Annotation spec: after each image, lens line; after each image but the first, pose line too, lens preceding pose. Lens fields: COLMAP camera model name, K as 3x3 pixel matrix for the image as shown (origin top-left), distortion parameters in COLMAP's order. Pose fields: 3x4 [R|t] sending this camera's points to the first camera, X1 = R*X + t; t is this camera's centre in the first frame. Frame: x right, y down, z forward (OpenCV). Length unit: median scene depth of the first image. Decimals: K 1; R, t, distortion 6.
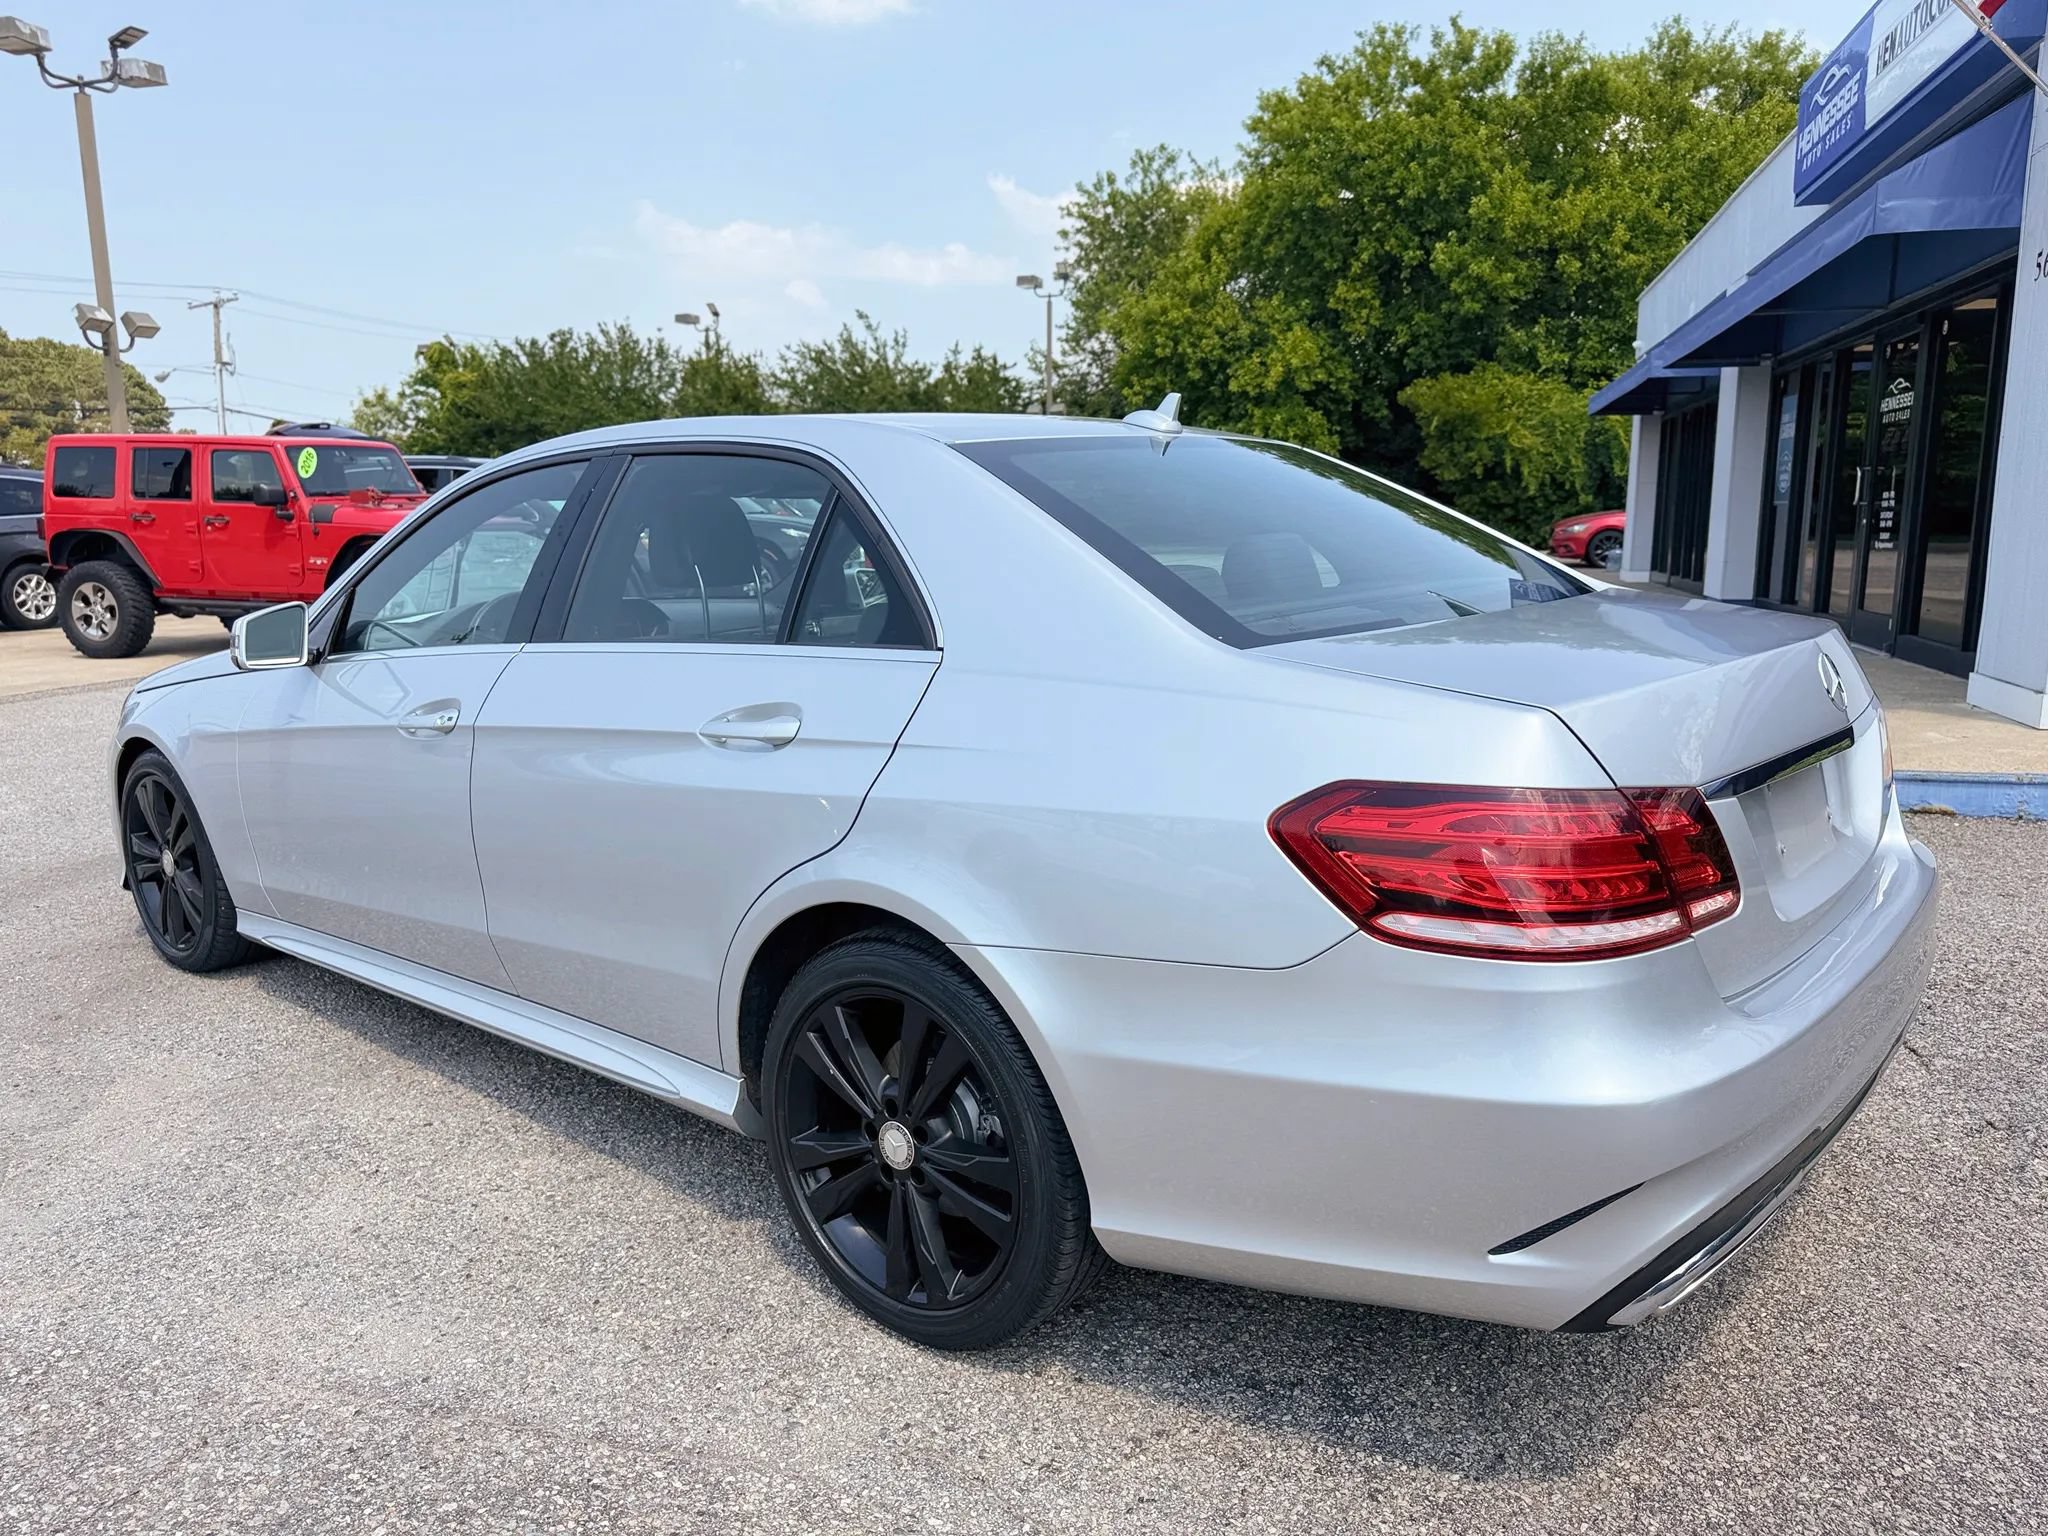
lens RADIAL K [[1459.6, 0, 1006.8], [0, 1459.6, 770.5], [0, 0, 1]] dist [0.033445, -0.040703]
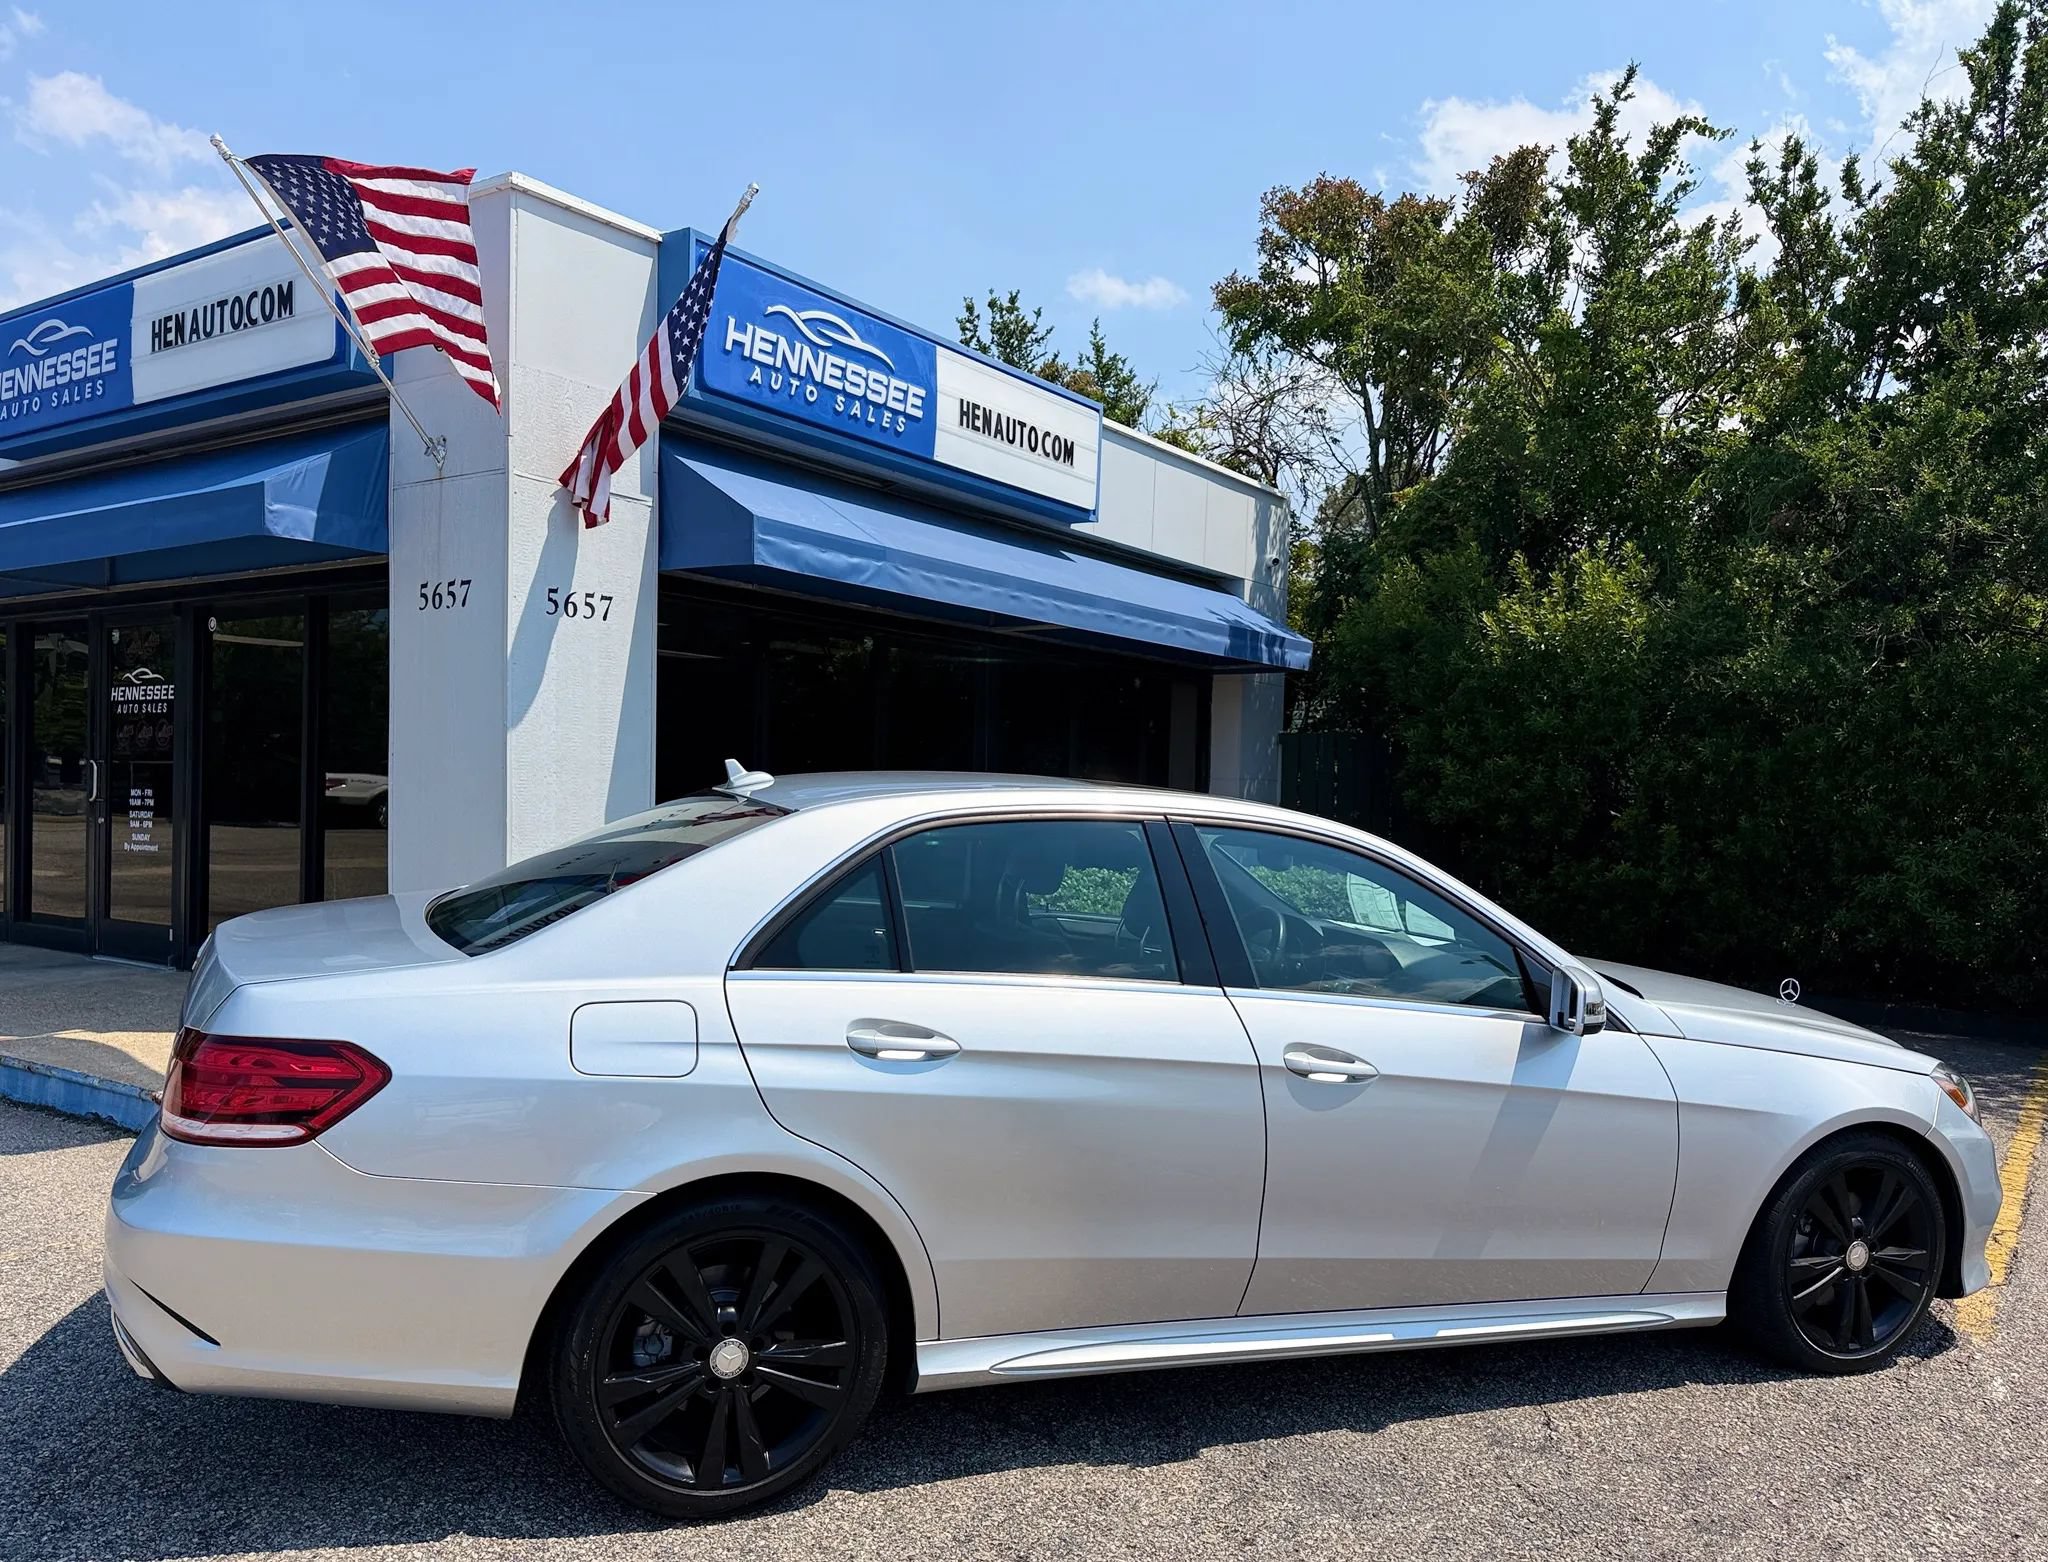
lens RADIAL K [[1542.5, 0, 1022.8], [0, 1542.5, 841.5], [0, 0, 1]] dist [0.047434, -0.054355]
pose [[0.308743, -0.013354, 0.951052, -0.148364], [0.135618, 0.990303, -0.030121, -0.054919], [-0.941427, 0.138279, 0.307561, 0.192045]]
